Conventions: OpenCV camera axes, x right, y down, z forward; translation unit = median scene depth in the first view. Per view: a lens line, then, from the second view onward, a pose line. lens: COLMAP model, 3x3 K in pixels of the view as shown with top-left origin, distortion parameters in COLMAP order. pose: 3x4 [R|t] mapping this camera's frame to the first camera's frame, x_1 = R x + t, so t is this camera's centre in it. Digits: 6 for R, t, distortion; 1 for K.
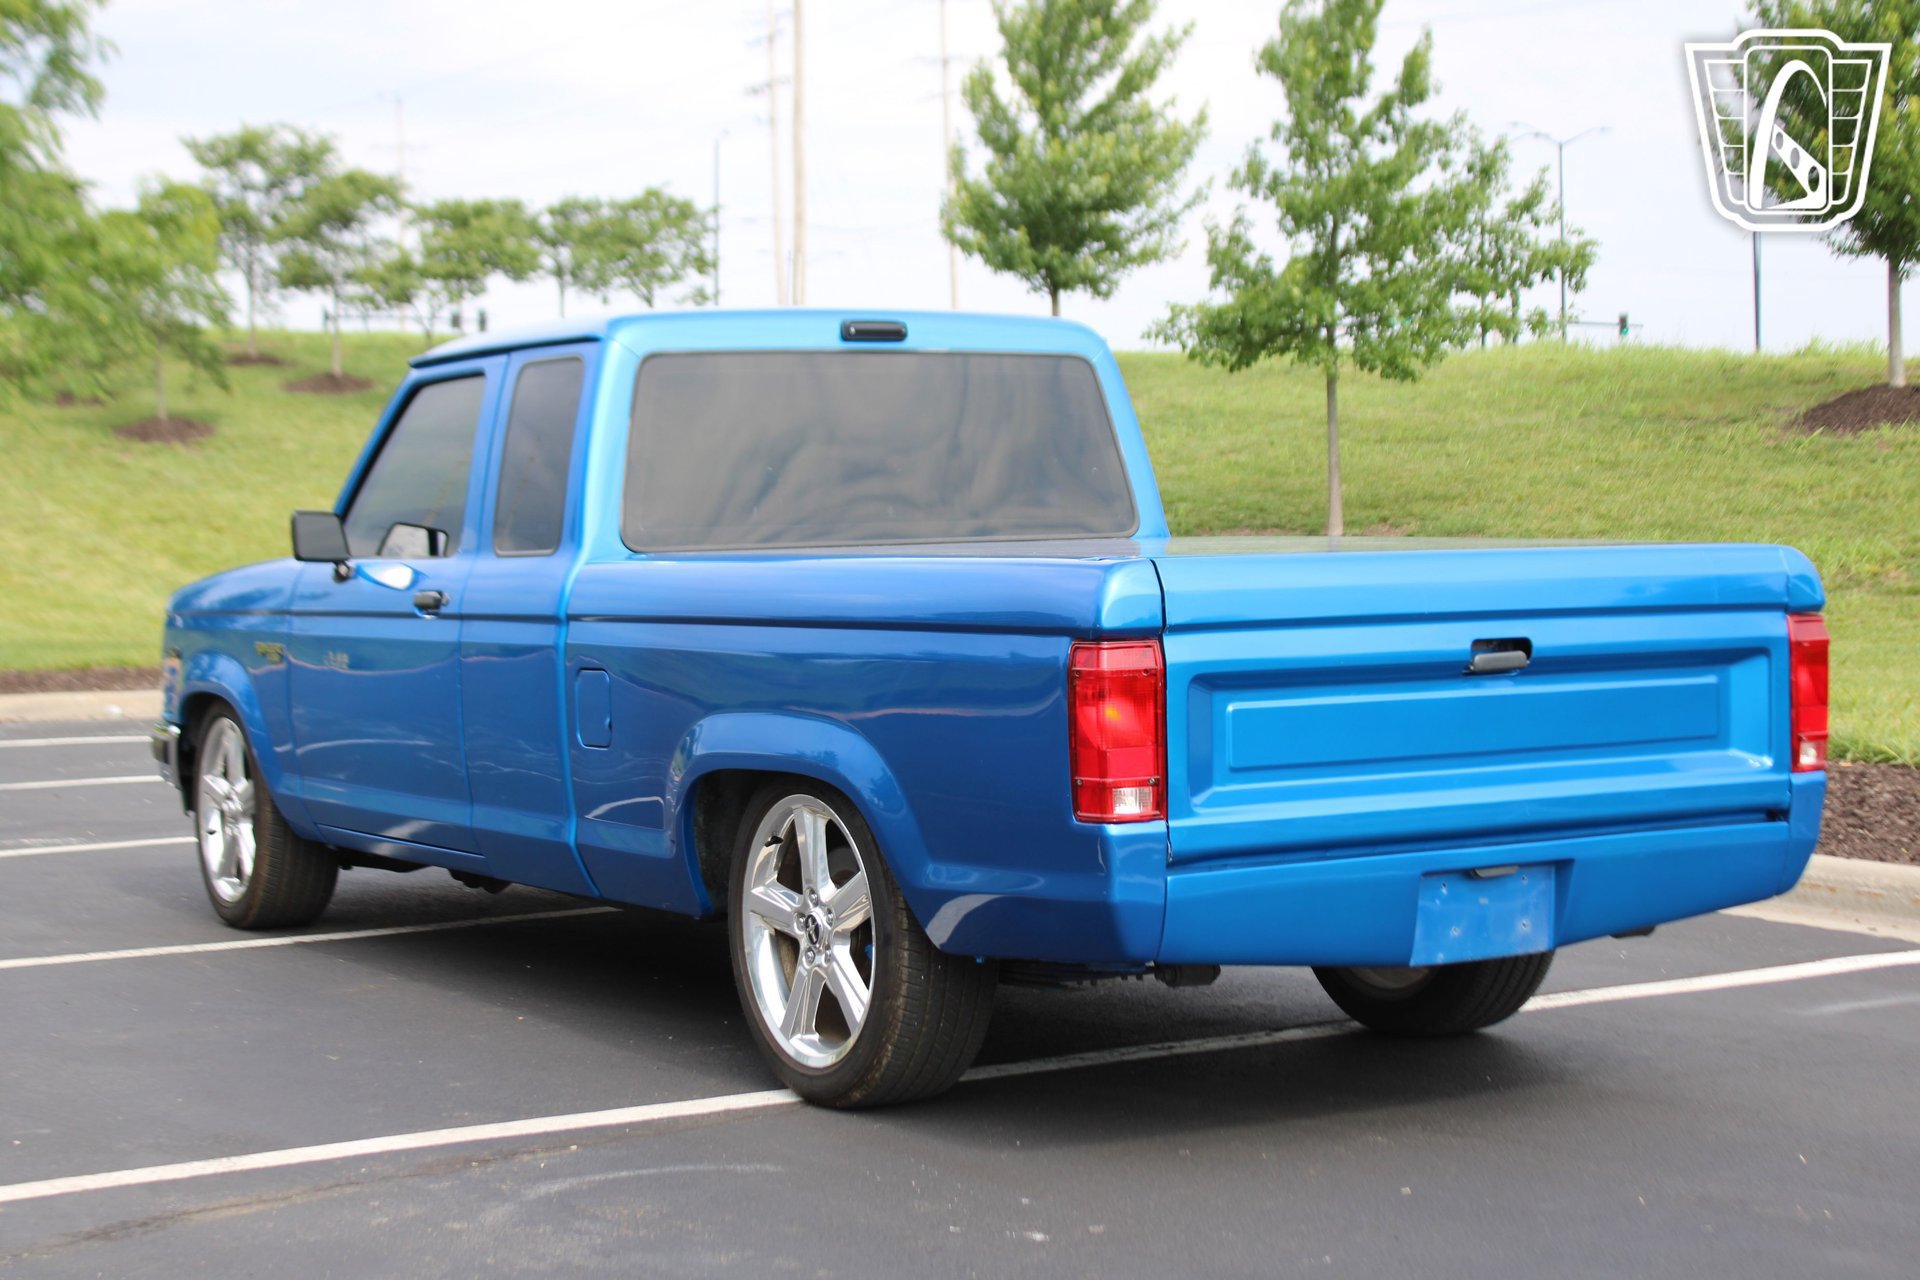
lens RADIAL K [[3105.2, 0, 953.0], [0, 3105.2, 626.6], [0, 0, 1]] dist [-0.019383, 0.000000]
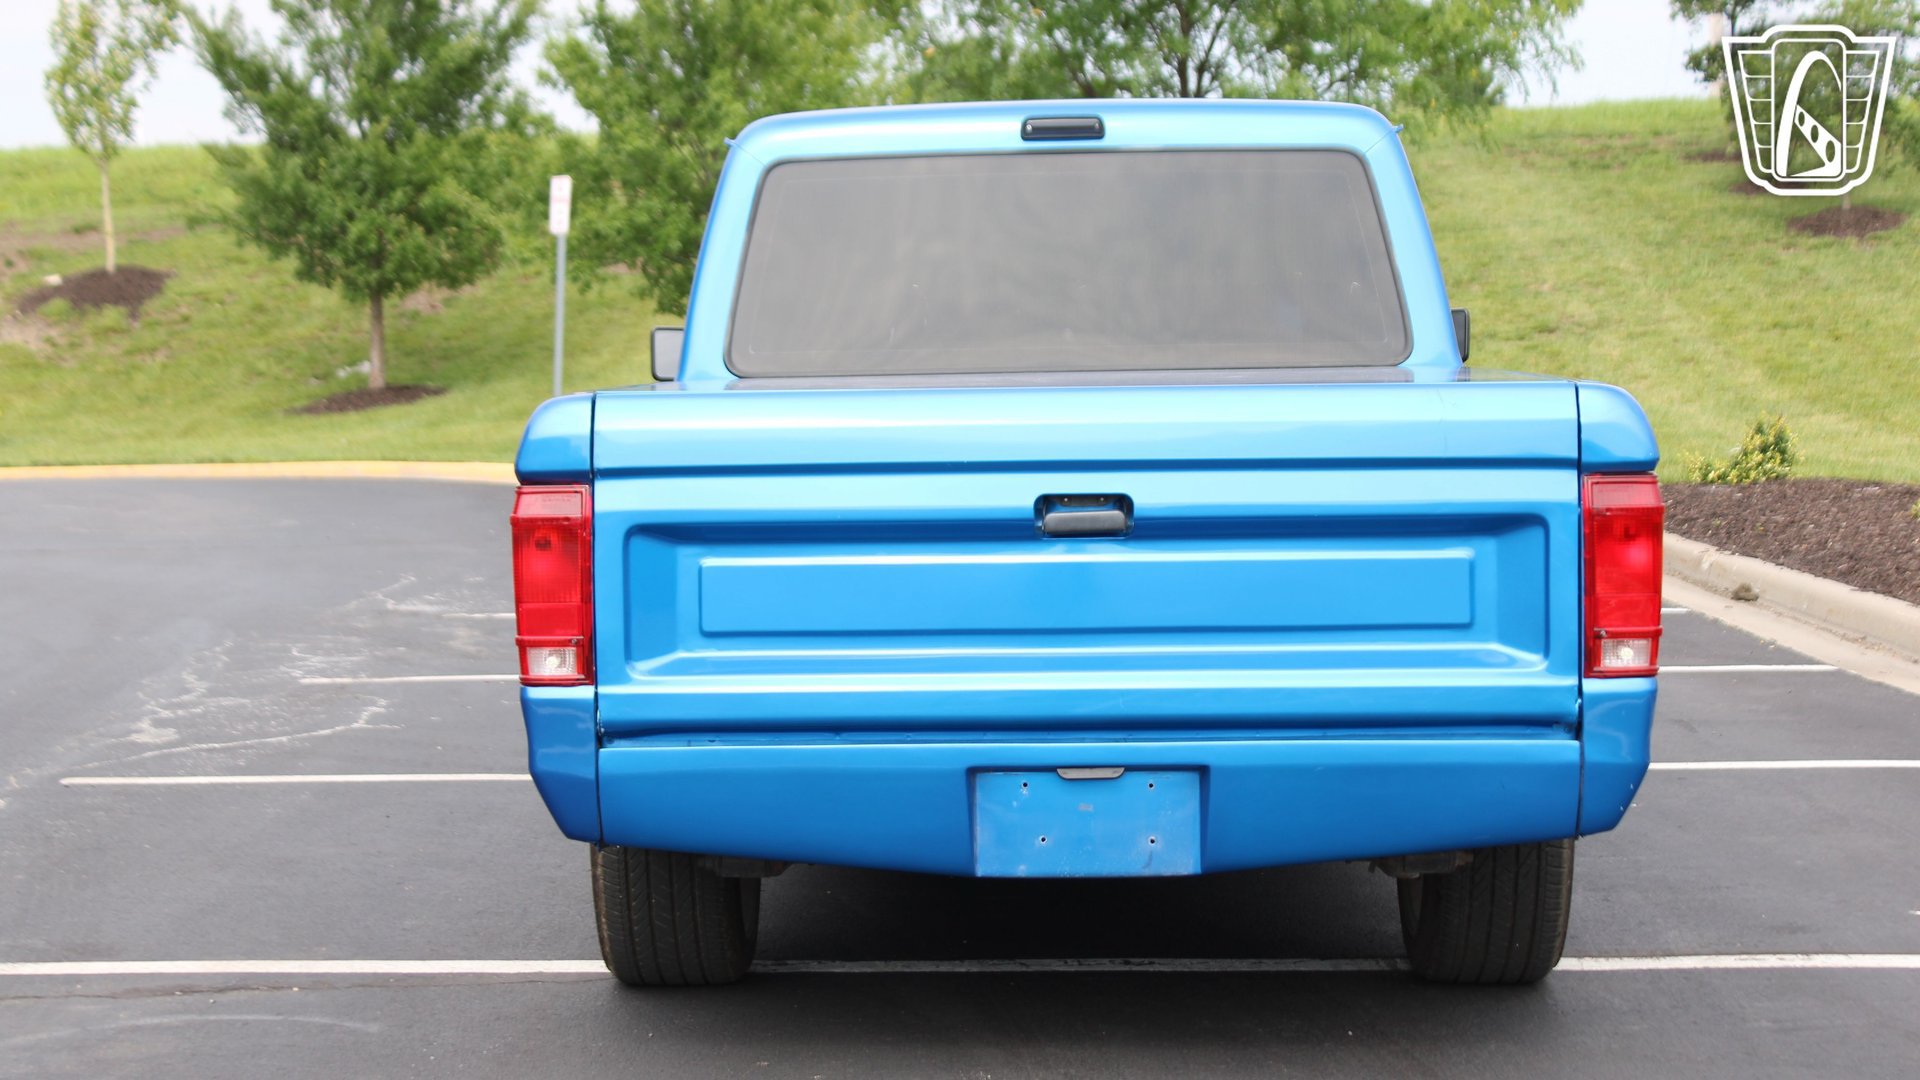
lens RADIAL K [[3599.6, 0, 968.4], [0, 3599.6, 537.7], [0, 0, 1]] dist [-0.062031, 0.000000]
pose [[0.835710, 0.032823, -0.548189, 0.715936], [-0.018375, 0.999325, 0.031823, -0.015445], [0.548864, -0.016522, 0.835749, 0.183591]]
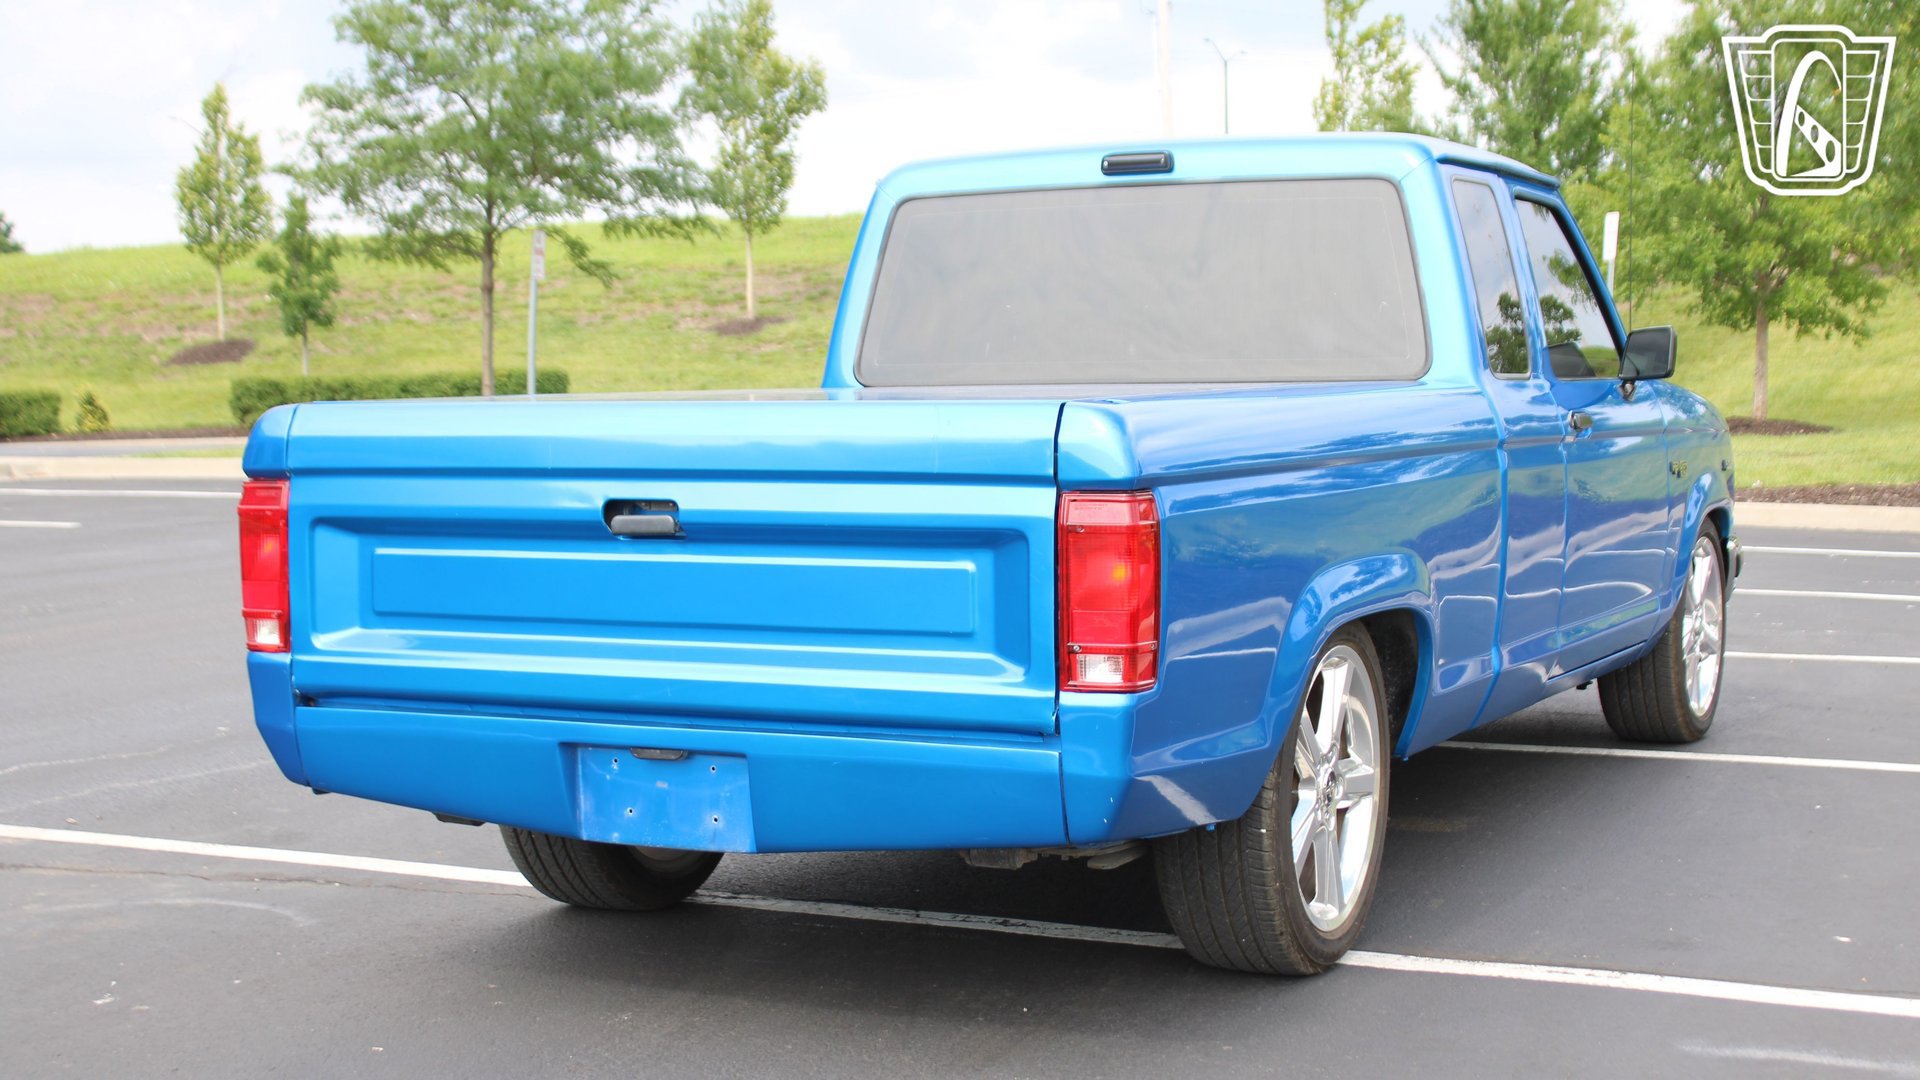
lens RADIAL K [[2803.7, 0, 974.8], [0, 2803.7, 560.3], [0, 0, 1]] dist [-0.053049, 0.000000]
pose [[0.531484, 0.067649, -0.844363, 0.971801], [-0.027058, 0.997653, 0.062899, -0.034419], [0.846636, -0.010583, 0.532067, 0.677987]]
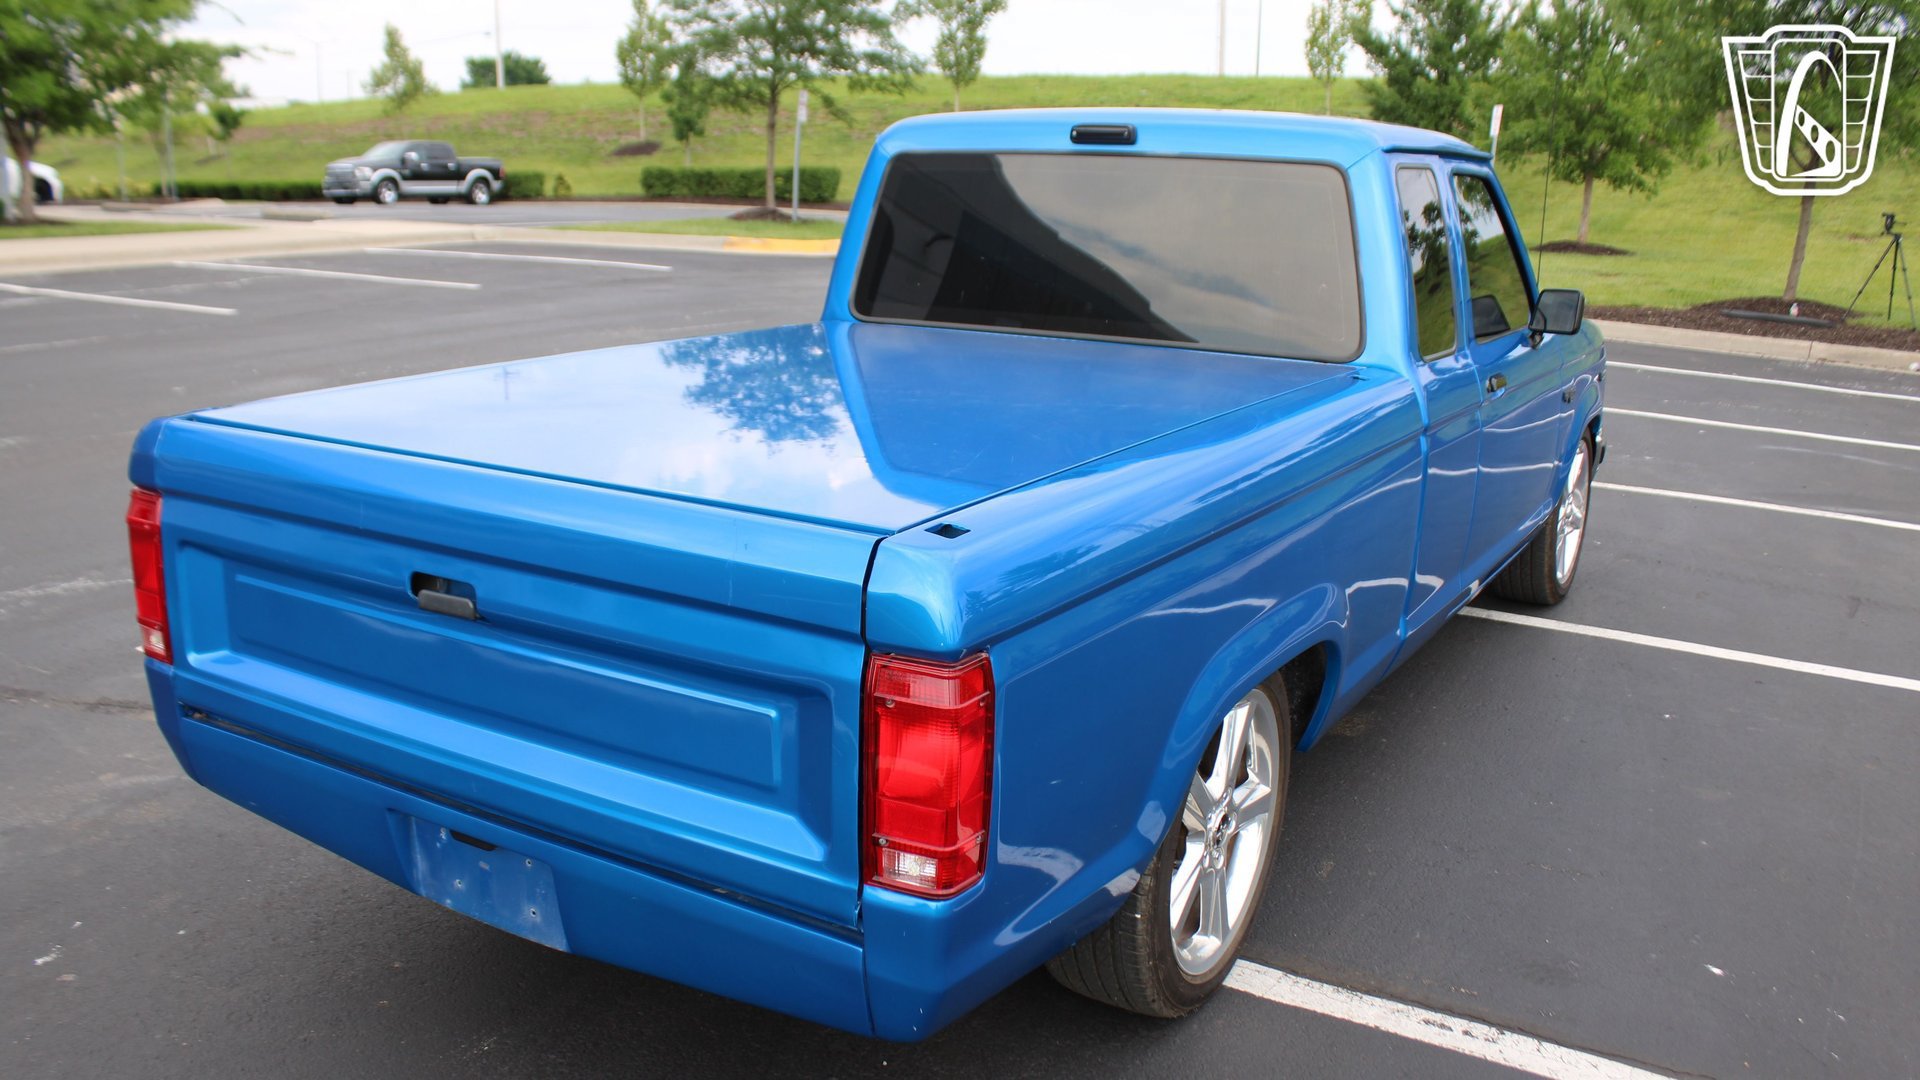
lens RADIAL K [[1616.2, 0, 943.1], [0, 1616.2, 527.9], [0, 0, 1]] dist [-0.129952, 0.026173]
pose [[0.445964, 0.225209, -0.866255, 0.626081], [-0.059131, 0.973126, 0.222552, -0.115578], [0.893096, -0.048027, 0.447296, 0.977931]]
